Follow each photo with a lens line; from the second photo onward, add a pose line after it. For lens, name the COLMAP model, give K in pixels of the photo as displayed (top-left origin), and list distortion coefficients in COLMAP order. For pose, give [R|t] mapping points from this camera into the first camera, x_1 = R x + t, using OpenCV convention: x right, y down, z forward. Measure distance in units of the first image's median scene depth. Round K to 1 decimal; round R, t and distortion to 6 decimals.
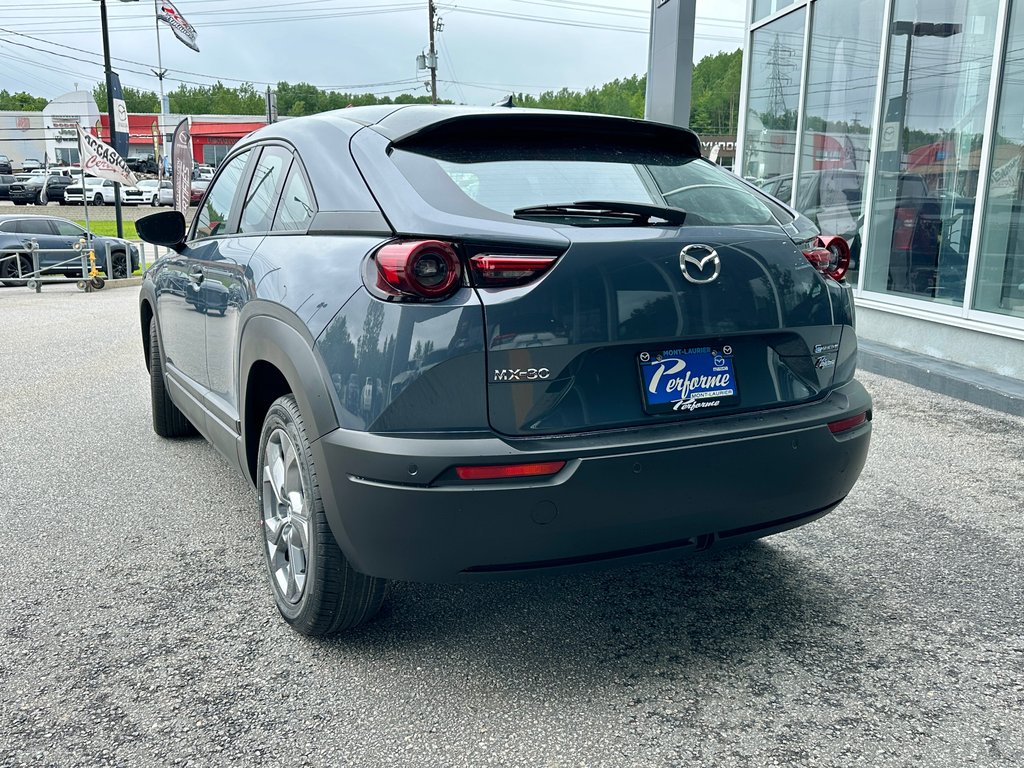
lens RADIAL K [[830.1, 0, 535.3], [0, 830.1, 371.6], [0, 0, 1]] dist [0.049409, -0.070008]
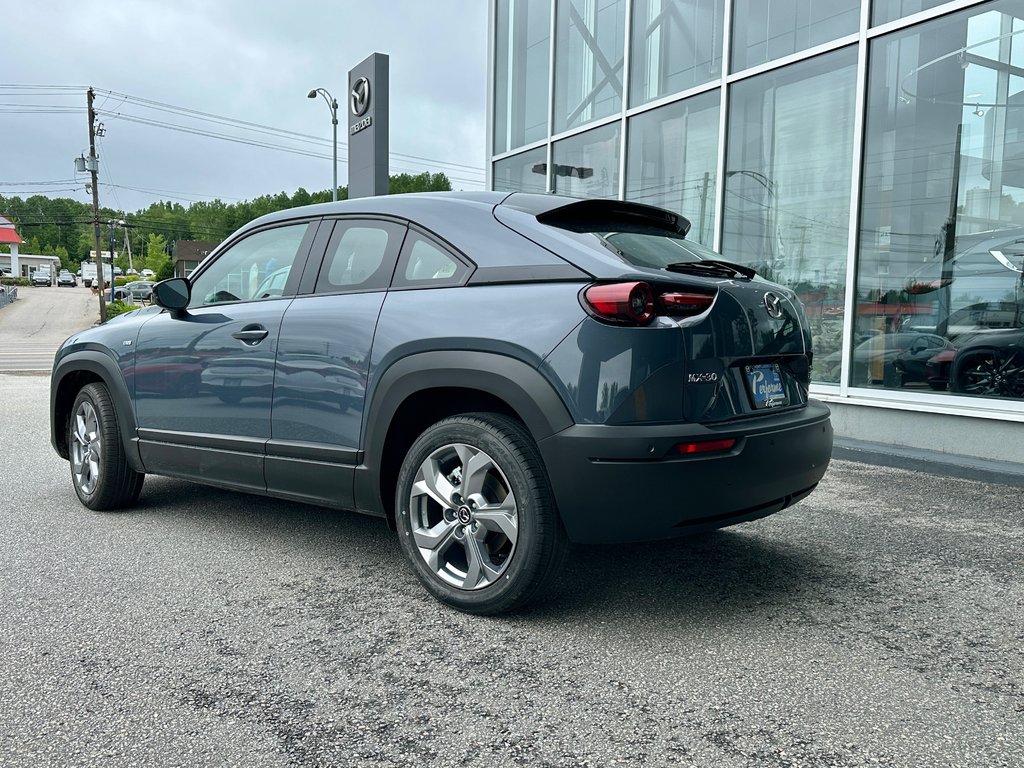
lens RADIAL K [[766.2, 0, 512.0], [0, 766.2, 384.0], [0, 0, 1]] dist [0.113344, -0.163889]
pose [[0.930605, -0.024309, 0.365216, -0.675356], [0.063293, 0.993448, -0.095153, 0.100410], [-0.360510, 0.111666, 0.926047, -0.069748]]
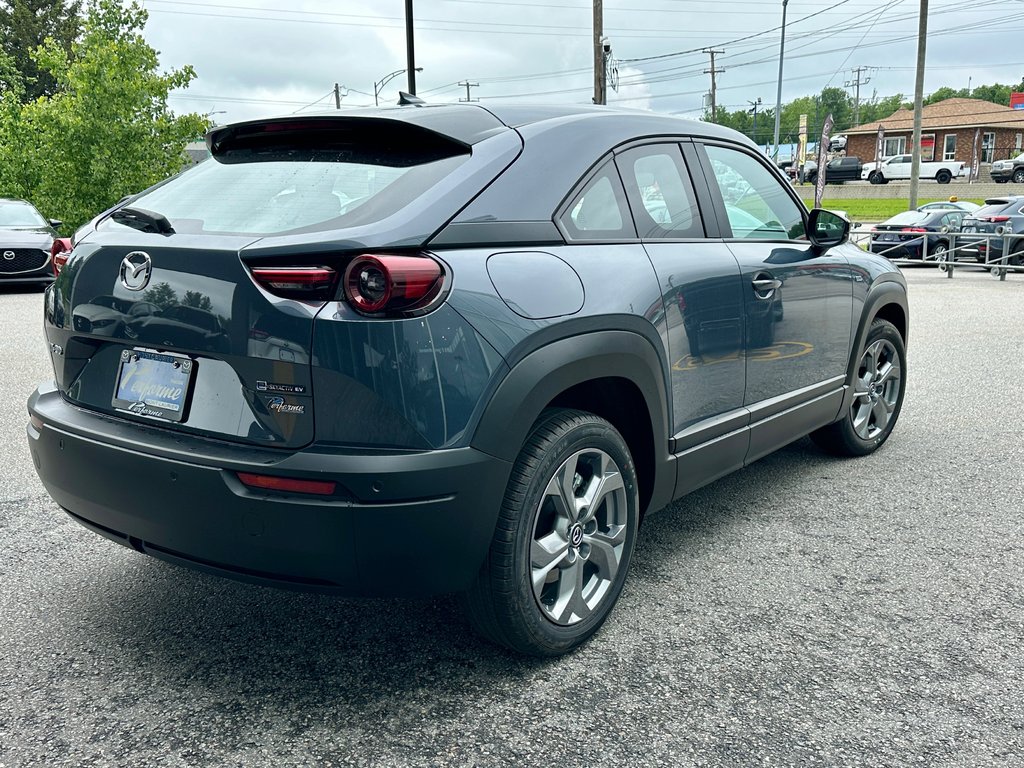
lens RADIAL K [[925.2, 0, 561.1], [0, 925.2, 420.3], [0, 0, 1]] dist [0.125712, -0.208095]
pose [[0.458086, 0.198222, -0.866525, 1.355052], [-0.153319, 0.977829, 0.142631, -0.180676], [0.875586, 0.067517, 0.478321, 0.853976]]
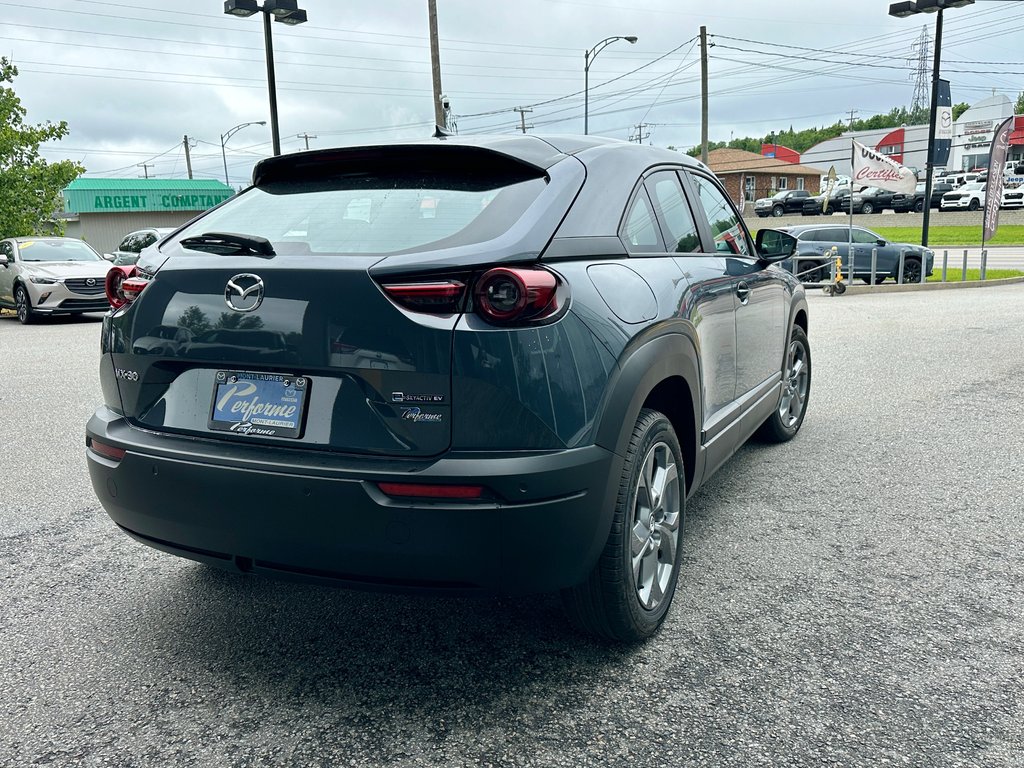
lens RADIAL K [[830.1, 0, 535.3], [0, 830.1, 371.6], [0, 0, 1]] dist [0.049409, -0.070008]
pose [[0.600341, 0.112874, -0.791739, 1.153071], [-0.117887, 0.991665, 0.051988, -0.119733], [0.791008, 0.062125, 0.608644, 0.614215]]
